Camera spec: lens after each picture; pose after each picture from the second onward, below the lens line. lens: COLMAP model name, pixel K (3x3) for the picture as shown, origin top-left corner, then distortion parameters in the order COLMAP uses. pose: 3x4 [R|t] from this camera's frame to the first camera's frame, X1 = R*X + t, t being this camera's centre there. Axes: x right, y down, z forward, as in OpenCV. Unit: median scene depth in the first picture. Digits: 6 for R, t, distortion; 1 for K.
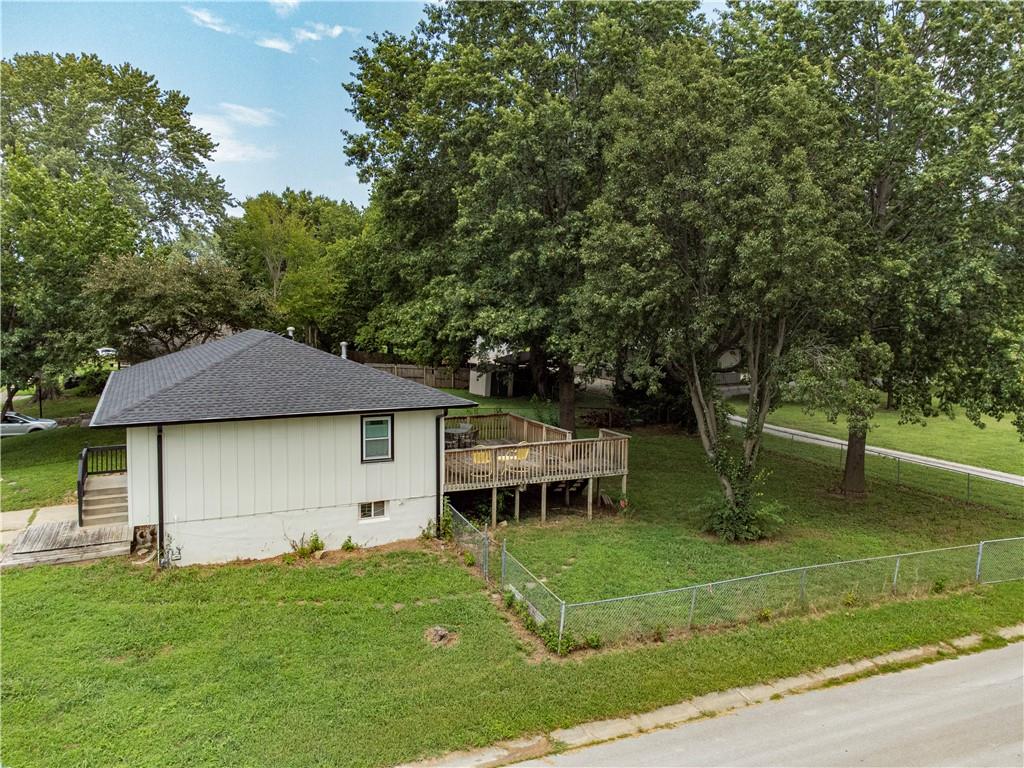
lens RADIAL K [[769.2, 0, 501.6], [0, 769.2, 379.3], [0, 0, 1]] dist [0.003203, 0.037240]
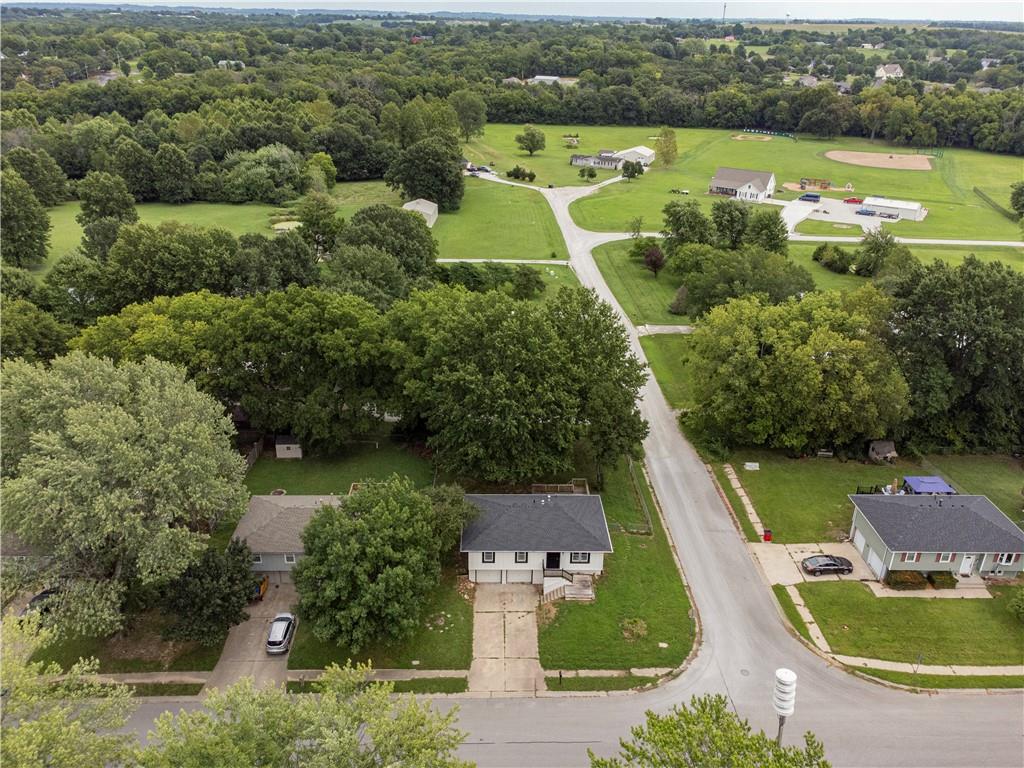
lens RADIAL K [[787.9, 0, 501.4], [0, 787.9, 397.3], [0, 0, 1]] dist [0.004496, 0.032008]
pose [[0.390722, -0.407004, 0.825642, -4.101685], [0.068713, 0.907334, 0.414757, -2.614564], [-0.917940, -0.105322, 0.382482, -0.003773]]
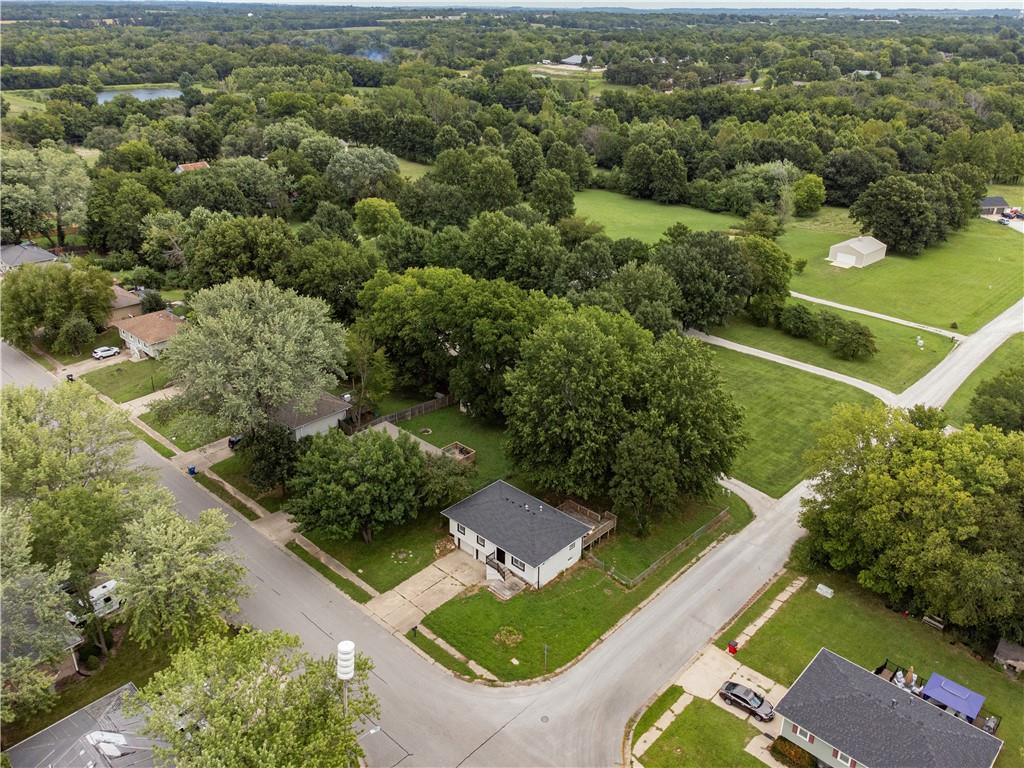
lens RADIAL K [[803.8, 0, 512.0], [0, 803.8, 384.0], [0, 0, 1]] dist [0.016155, 0.012886]
pose [[0.922191, -0.164360, 0.350072, -2.209908], [0.030974, 0.933678, 0.356772, -2.745002], [-0.385493, -0.318169, 0.866120, -2.798782]]
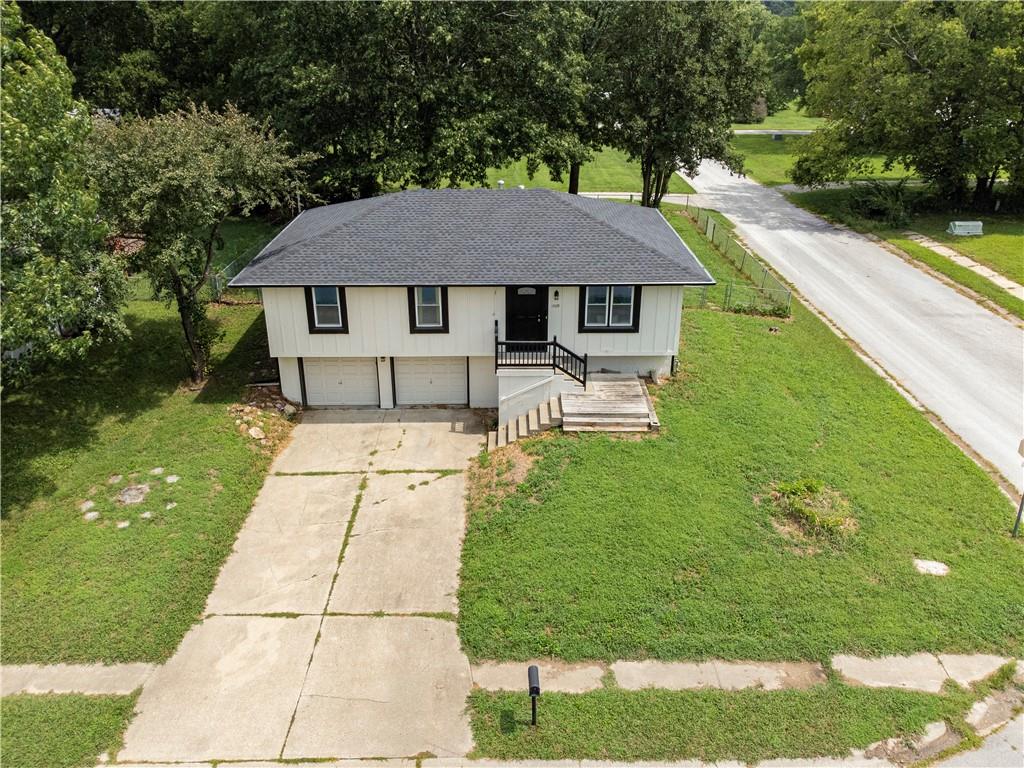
lens RADIAL K [[769.2, 0, 501.6], [0, 769.2, 379.3], [0, 0, 1]] dist [0.003203, 0.037240]
pose [[0.407038, -0.399151, 0.821583, -1.882409], [0.088944, 0.912513, 0.399261, -0.358239], [-0.909070, -0.089440, 0.406929, 0.800359]]
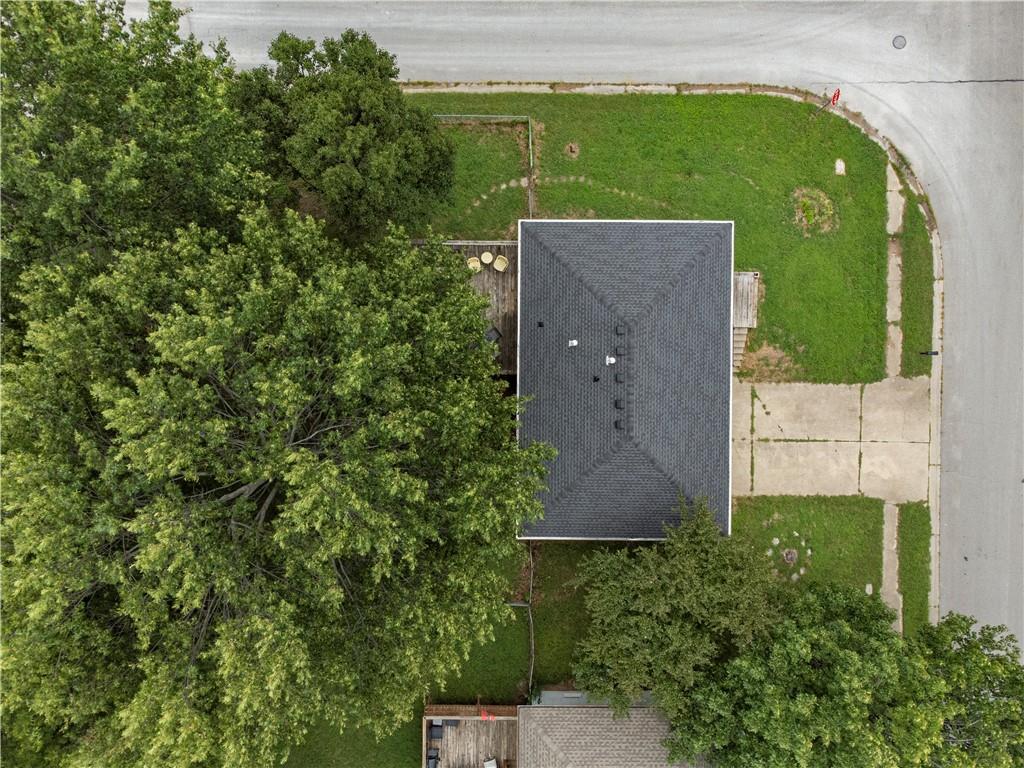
lens RADIAL K [[769.2, 0, 501.6], [0, 769.2, 379.3], [0, 0, 1]] dist [0.003203, 0.037240]
pose [[-0.911025, -0.411550, -0.025701, -0.107839], [0.013381, -0.091801, 0.995687, -2.054020], [-0.412135, 0.906752, 0.089140, 1.476352]]
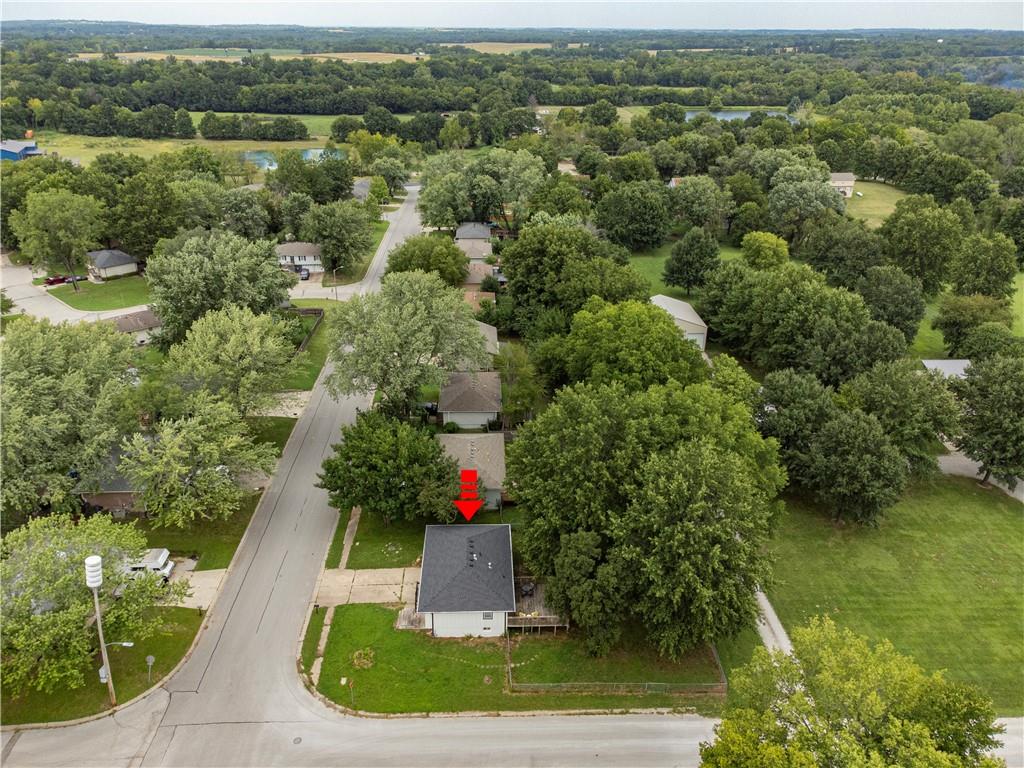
lens RADIAL K [[769.2, 0, 501.6], [0, 769.2, 379.3], [0, 0, 1]] dist [0.003203, 0.037240]
pose [[0.924294, 0.155299, -0.348658, 1.258782], [-0.029523, 0.939834, 0.340354, -2.776781], [0.380537, -0.304294, 0.873268, -2.310841]]
